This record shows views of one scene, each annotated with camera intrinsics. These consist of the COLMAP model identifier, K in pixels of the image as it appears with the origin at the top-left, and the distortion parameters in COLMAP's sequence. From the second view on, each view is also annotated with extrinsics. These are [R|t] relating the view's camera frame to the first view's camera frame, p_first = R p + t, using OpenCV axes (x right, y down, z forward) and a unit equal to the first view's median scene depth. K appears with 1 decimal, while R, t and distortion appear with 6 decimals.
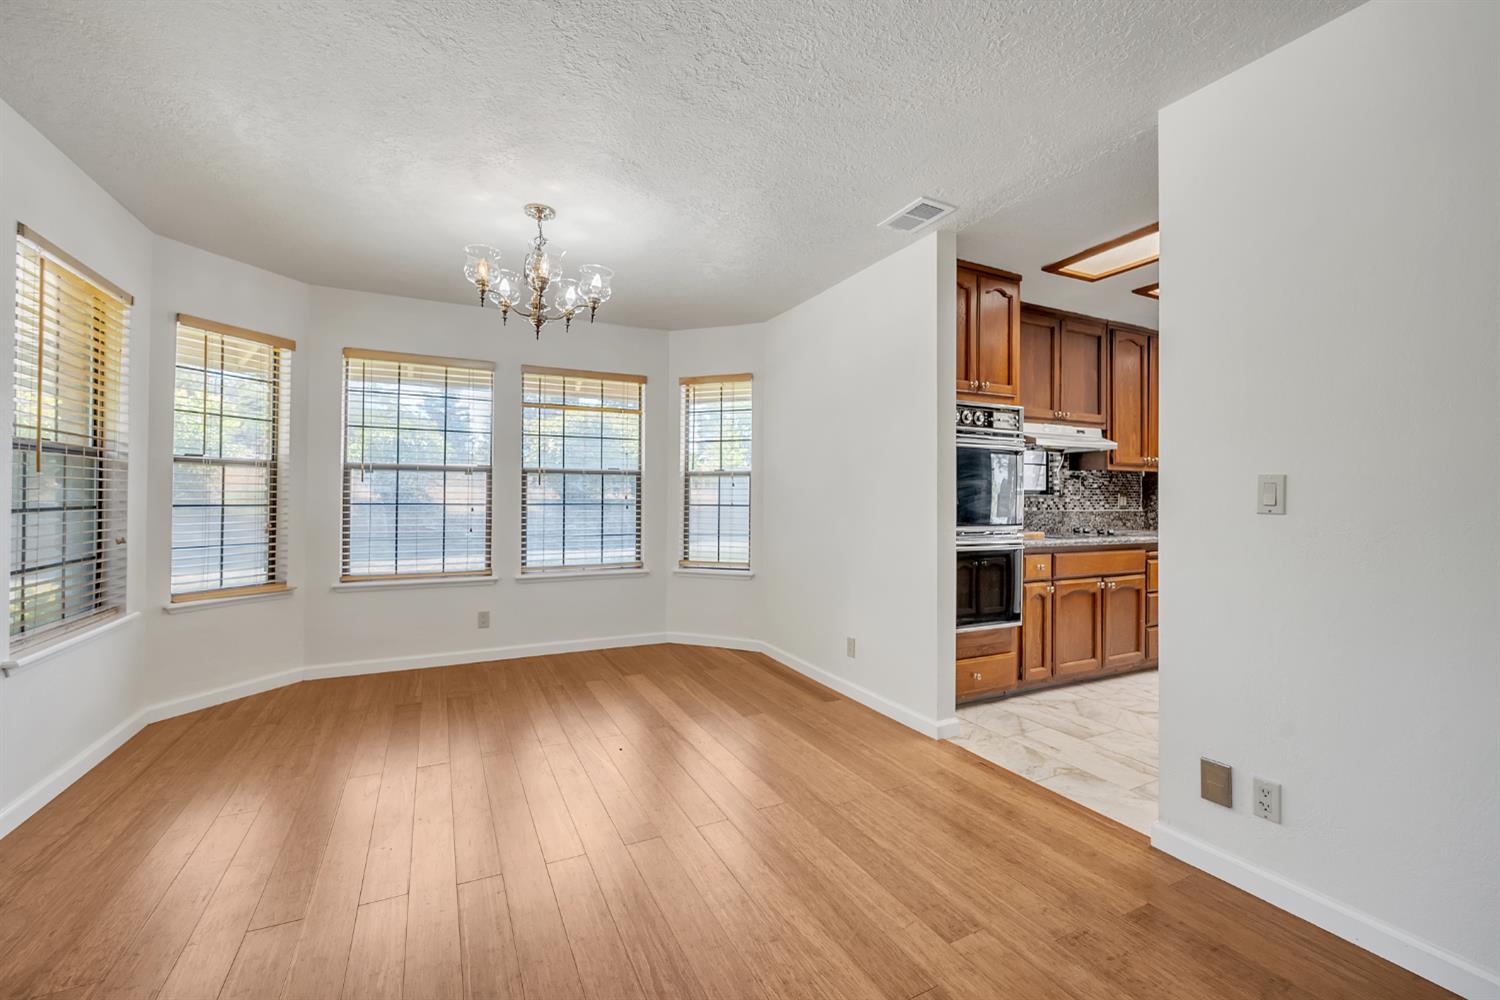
lens RADIAL K [[617.8, 0, 745.0], [0, 617.8, 500.9], [0, 0, 1]] dist [-0.008372, 0.001140]
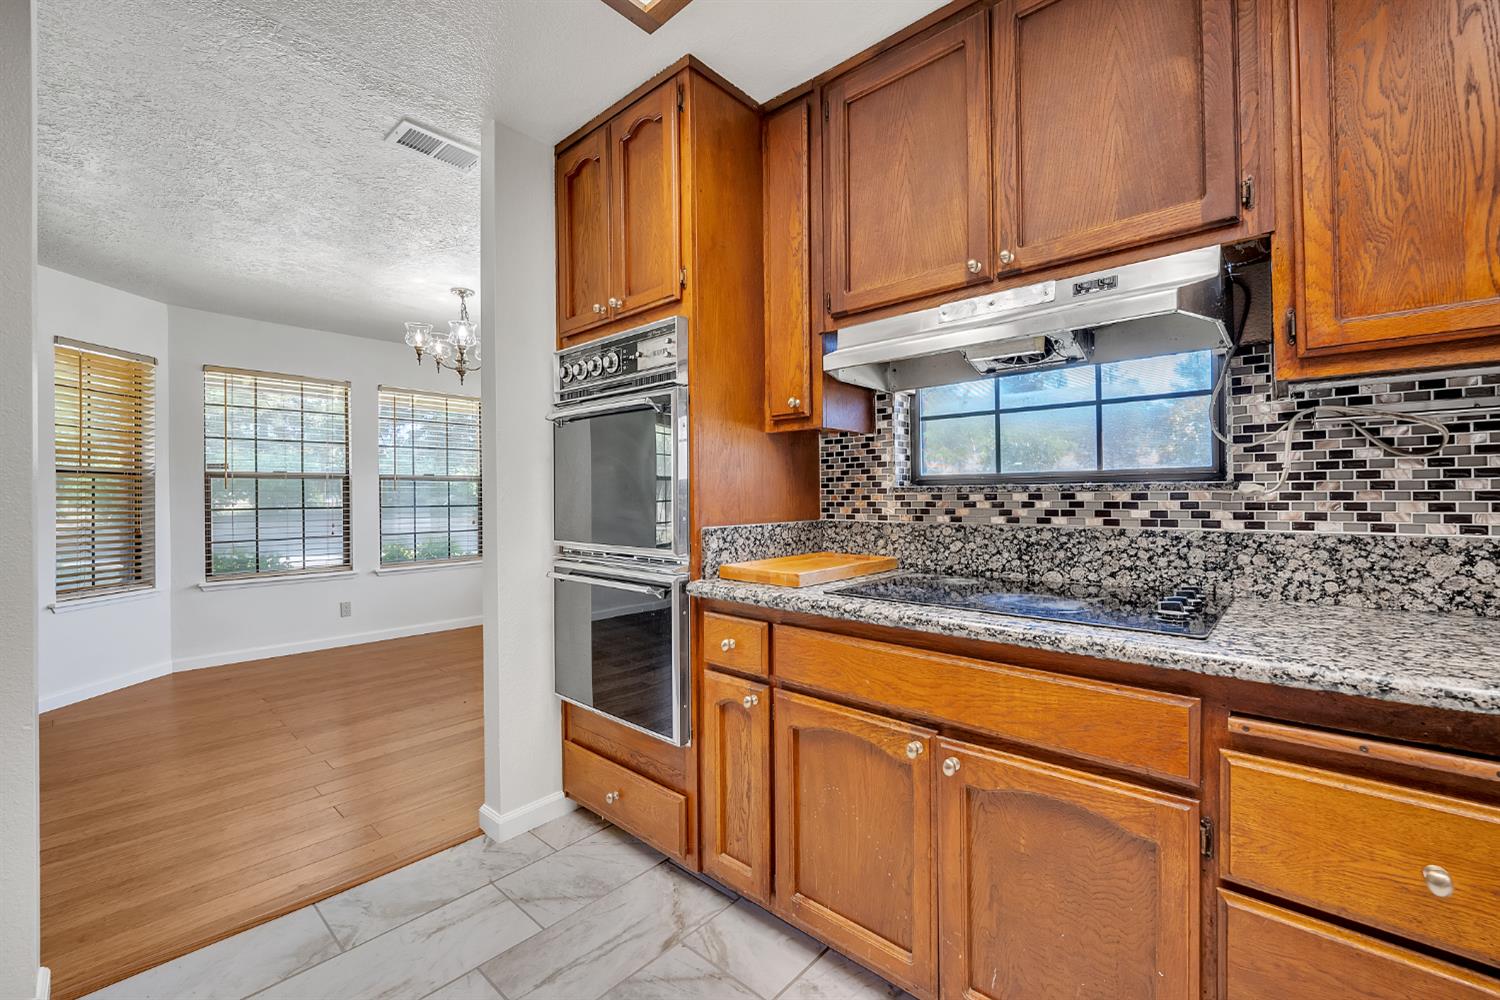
lens RADIAL K [[617.8, 0, 752.2], [0, 617.8, 496.5], [0, 0, 1]] dist [-0.008372, 0.001140]
pose [[0.370454, -0.010679, -0.928789, 0.797010], [-0.000158, 0.999933, -0.011560, 0.002269], [0.928851, 0.004430, 0.370428, 0.735068]]
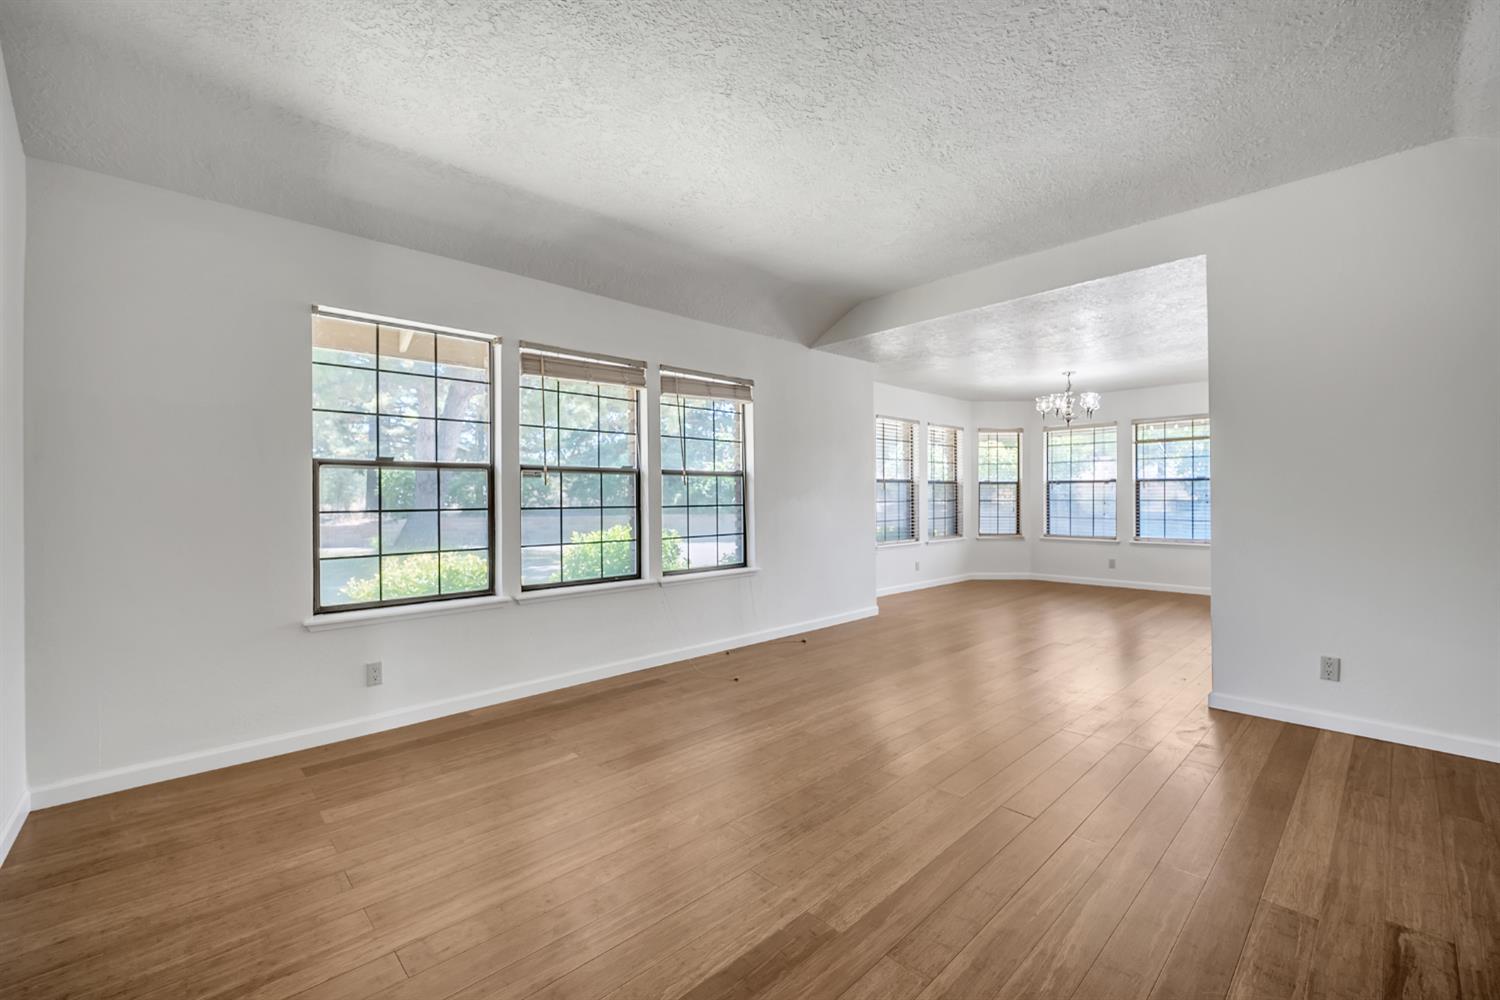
lens RADIAL K [[617.8, 0, 750.8], [0, 617.8, 505.3], [0, 0, 1]] dist [-0.008372, 0.001140]
pose [[0.282216, -0.002218, -0.959348, 1.063572], [-0.001133, 0.999996, -0.002645, 0.028645], [0.959350, 0.001834, 0.282212, -0.557017]]
